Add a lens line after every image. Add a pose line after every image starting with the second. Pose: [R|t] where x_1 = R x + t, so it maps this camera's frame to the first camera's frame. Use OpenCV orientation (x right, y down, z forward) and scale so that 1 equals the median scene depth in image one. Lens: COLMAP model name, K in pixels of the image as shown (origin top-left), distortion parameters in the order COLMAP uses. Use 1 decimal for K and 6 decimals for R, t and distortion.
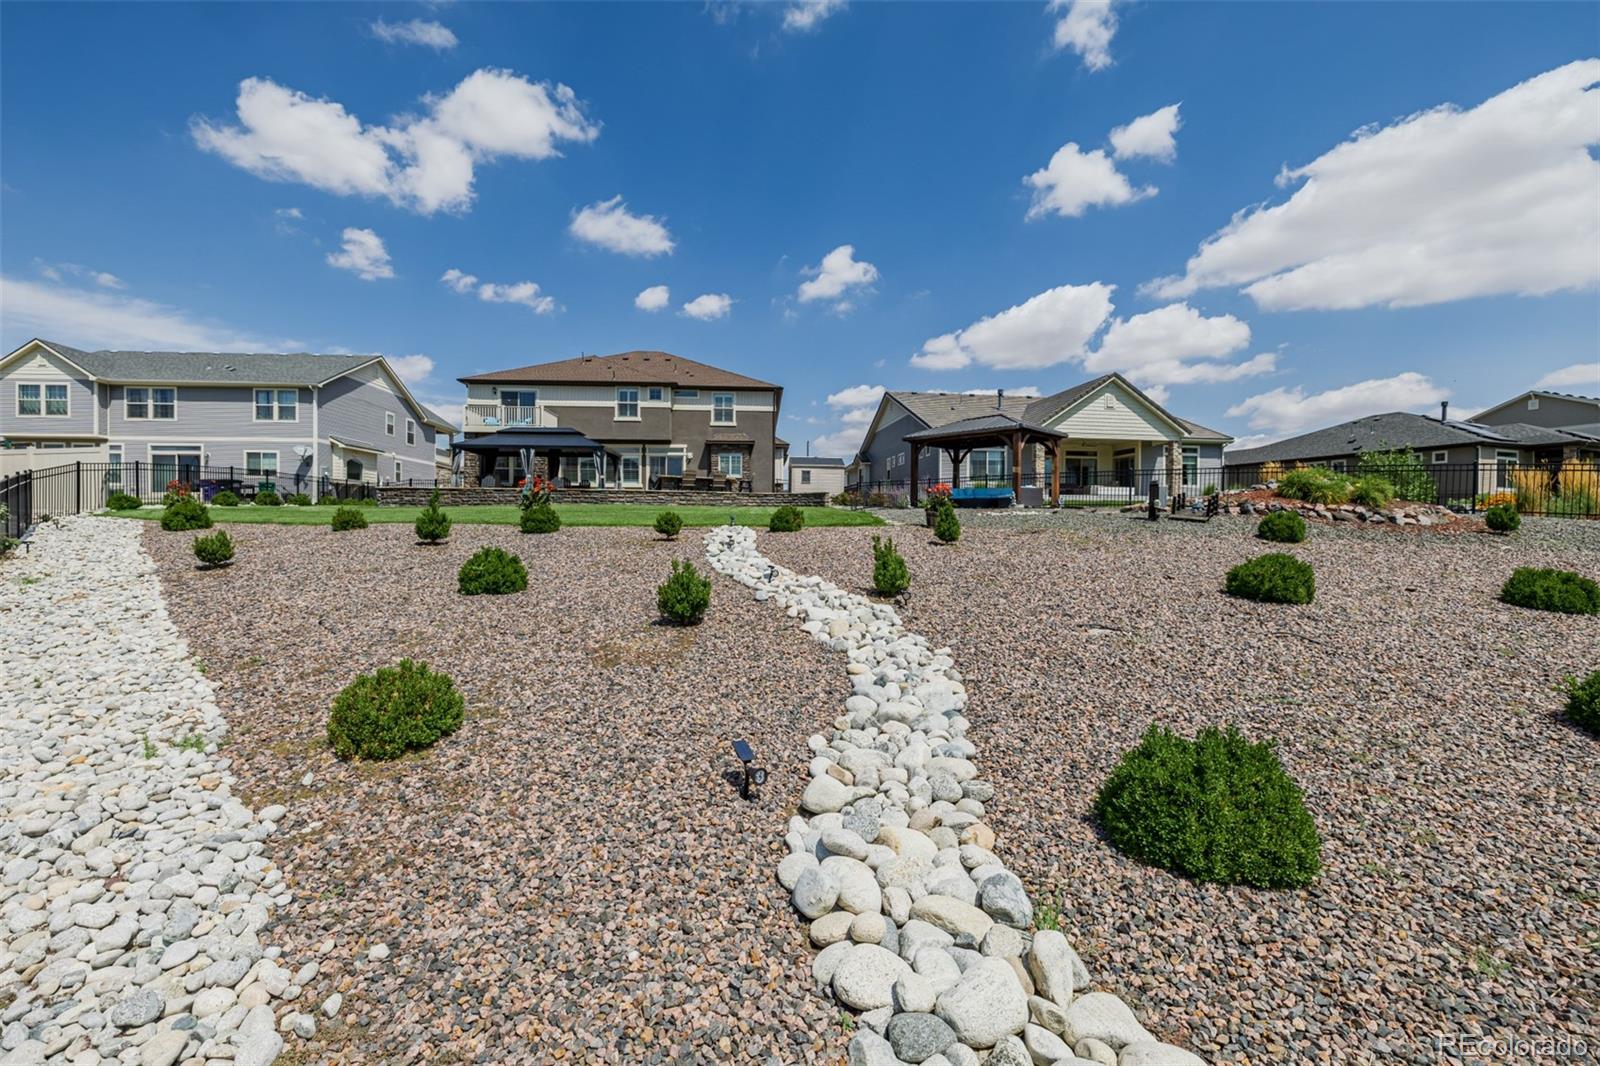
lens RADIAL K [[661.8, 0, 797.3], [0, 661.8, 527.2], [0, 0, 1]] dist [0.008396, -0.000019]
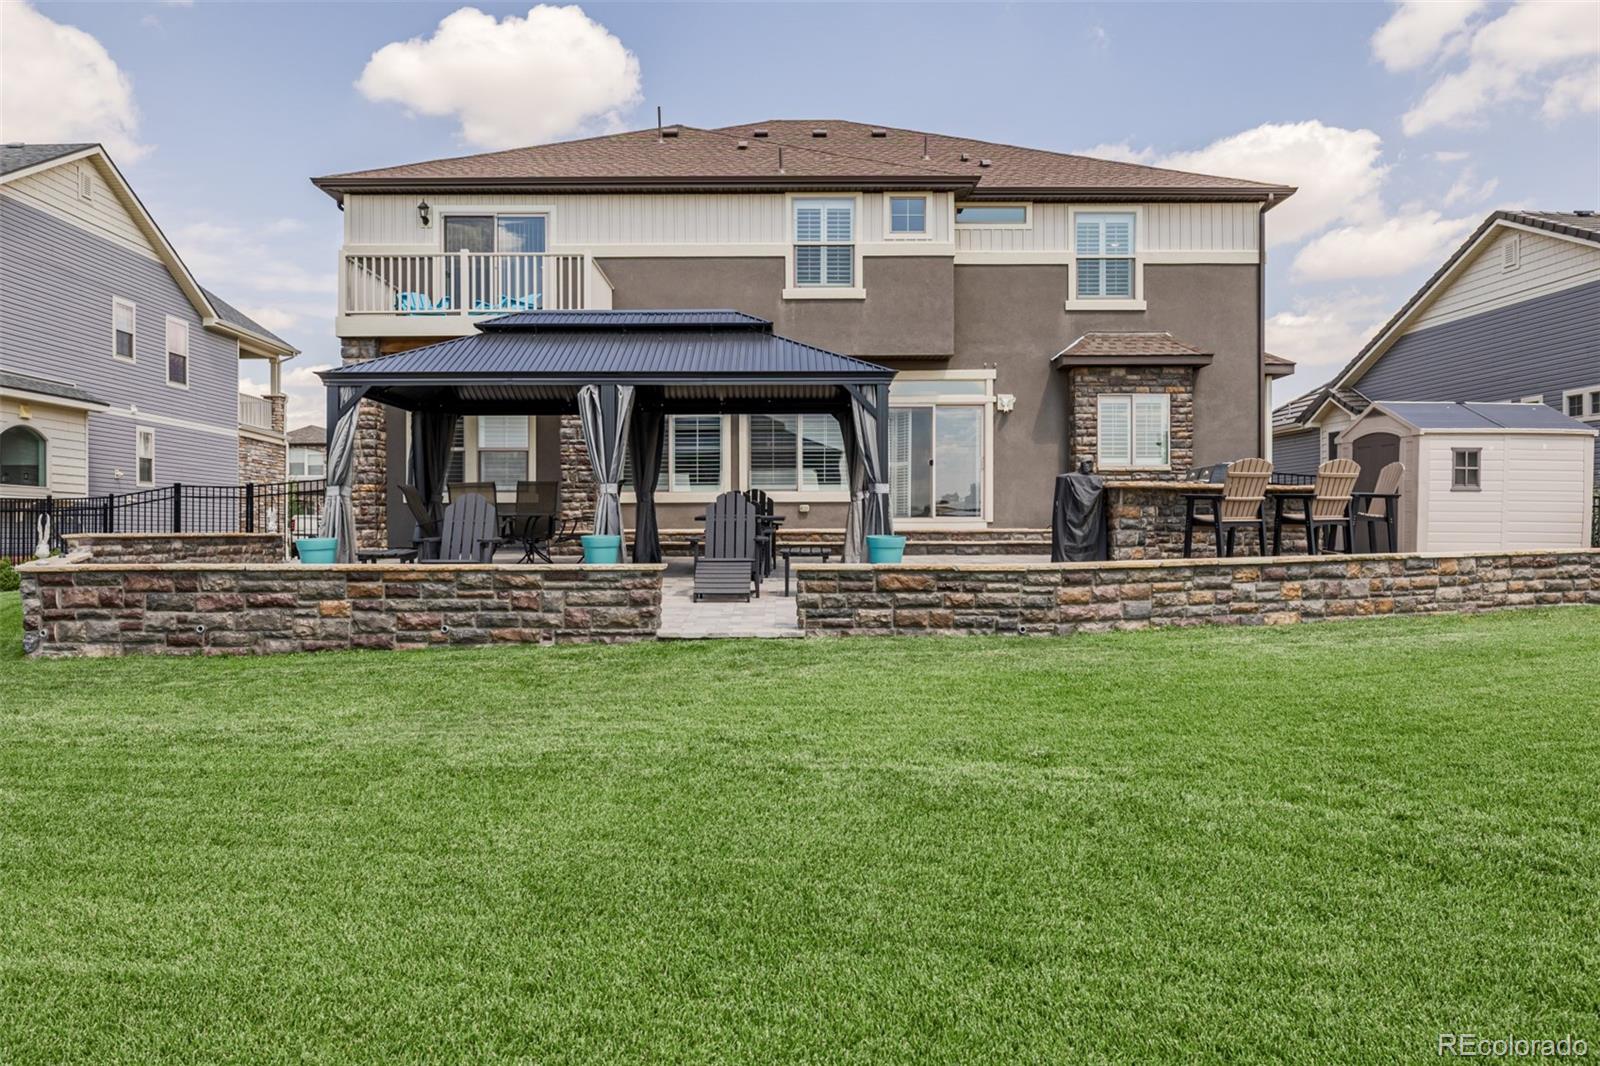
lens RADIAL K [[1200.9, 0, 800.0], [0, 1200.9, 531.9], [0, 0, 1]] dist [-0.002057, 0.000237]
pose [[0.998484, -0.009238, -0.054265, -0.235175], [0.009221, 0.999957, -0.000567, -0.045585], [0.054268, 0.000066, 0.998526, 0.409074]]
